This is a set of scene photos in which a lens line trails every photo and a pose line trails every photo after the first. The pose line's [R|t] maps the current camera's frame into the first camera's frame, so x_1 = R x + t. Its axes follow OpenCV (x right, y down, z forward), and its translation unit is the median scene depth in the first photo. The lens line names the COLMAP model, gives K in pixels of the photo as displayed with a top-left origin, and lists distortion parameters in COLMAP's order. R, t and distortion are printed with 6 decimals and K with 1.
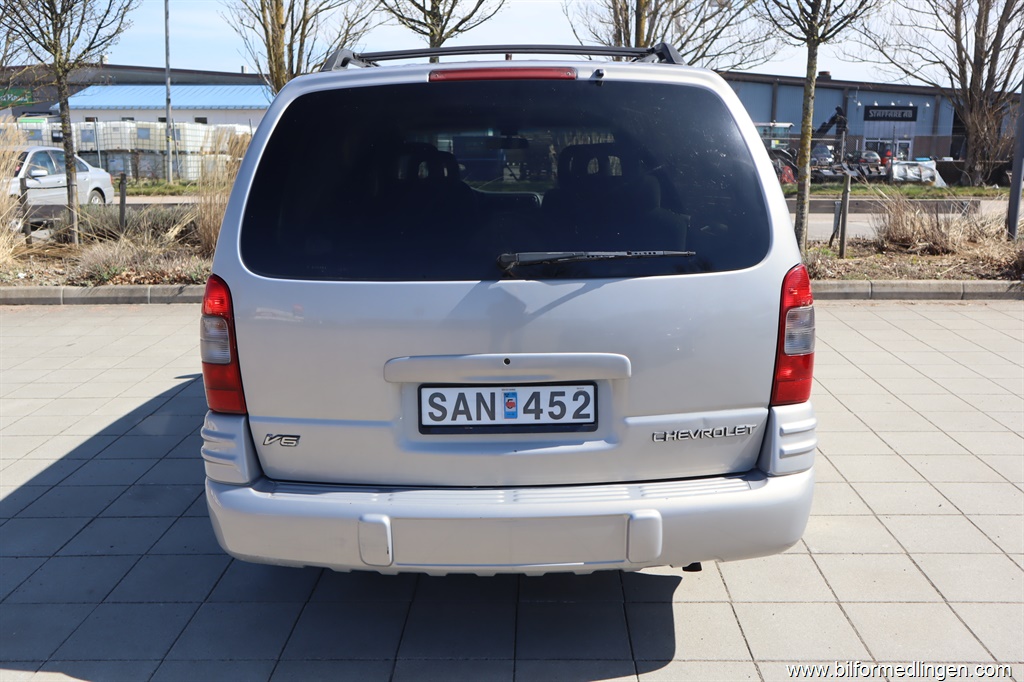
lens RADIAL K [[940.7, 0, 512.0], [0, 940.7, 341.0], [0, 0, 1]] dist [-0.069572, 0.000675]
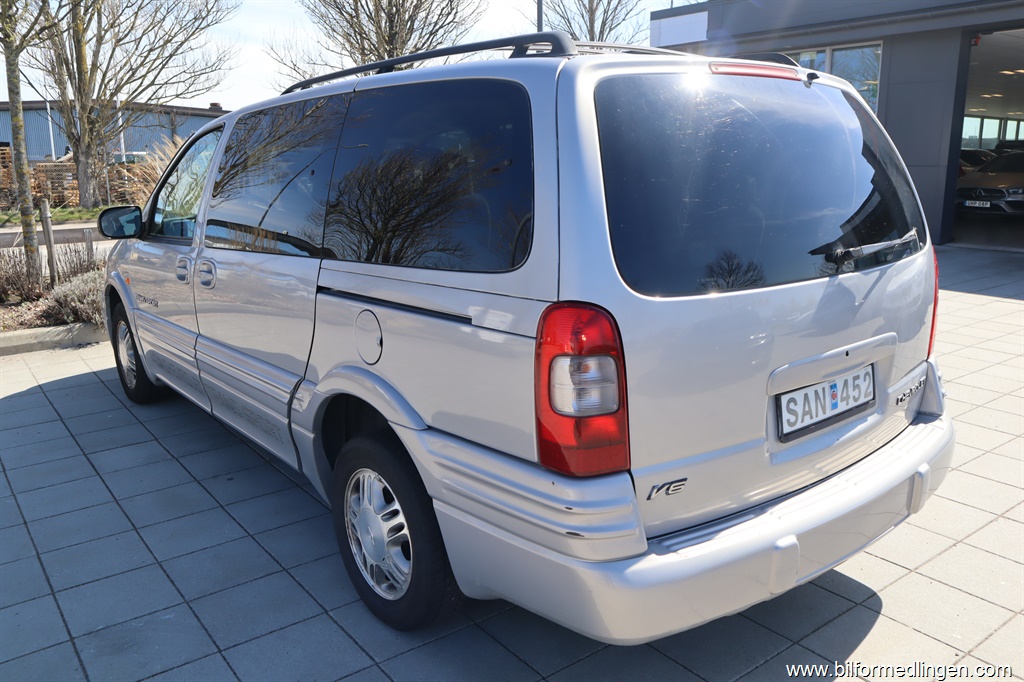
lens RADIAL K [[813.8, 0, 480.2], [0, 813.8, 339.4], [0, 0, 1]] dist [-0.011001, -0.004487]
pose [[0.790912, -0.140398, 0.595606, -0.820724], [0.141327, 0.988920, 0.045442, -0.087473], [-0.595386, 0.048235, 0.801991, 0.516805]]
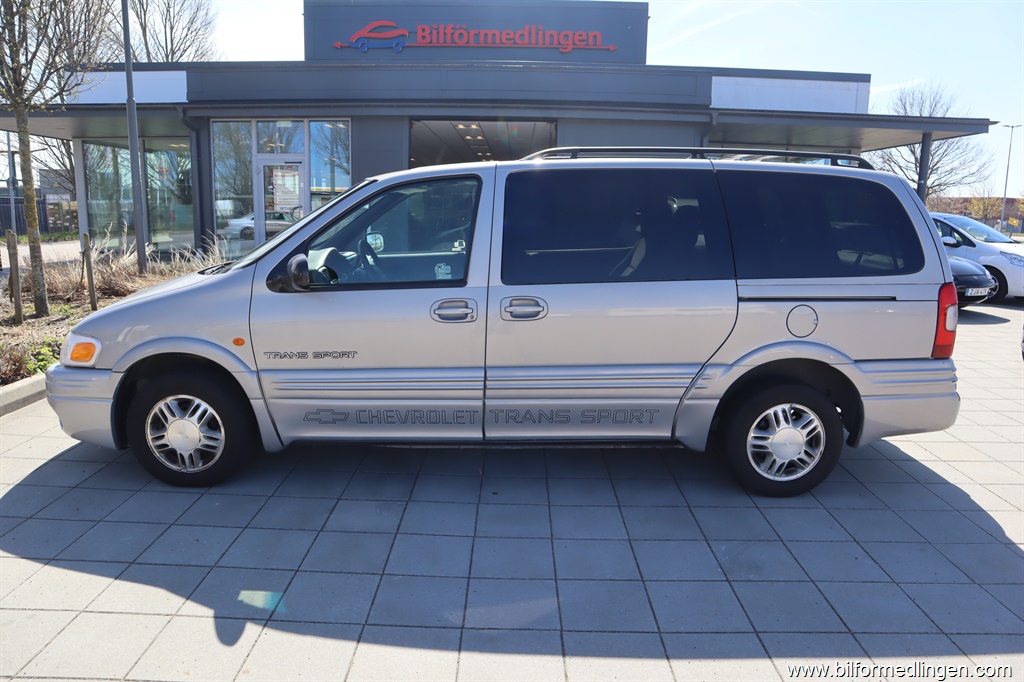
lens RADIAL K [[711.5, 0, 512.0], [0, 711.5, 341.0], [0, 0, 1]] dist [-0.124684, 0.082158]
pose [[-0.014781, -0.192913, 0.981105, -1.701227], [0.200072, 0.960798, 0.191934, -0.404935], [-0.979670, 0.199128, 0.024395, 1.885892]]
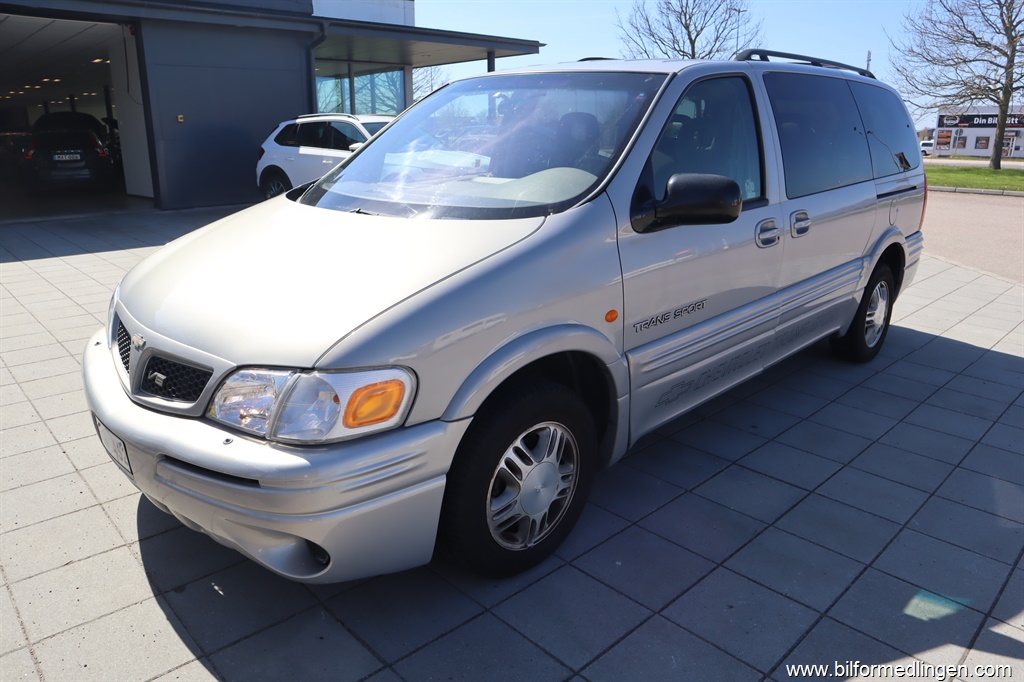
lens RADIAL K [[711.5, 0, 512.0], [0, 711.5, 341.0], [0, 0, 1]] dist [-0.124684, 0.082158]
pose [[-0.703872, -0.204687, 0.680196, -0.880587], [0.153426, 0.891169, 0.426940, -0.624438], [-0.693559, 0.404871, -0.595865, 3.081402]]
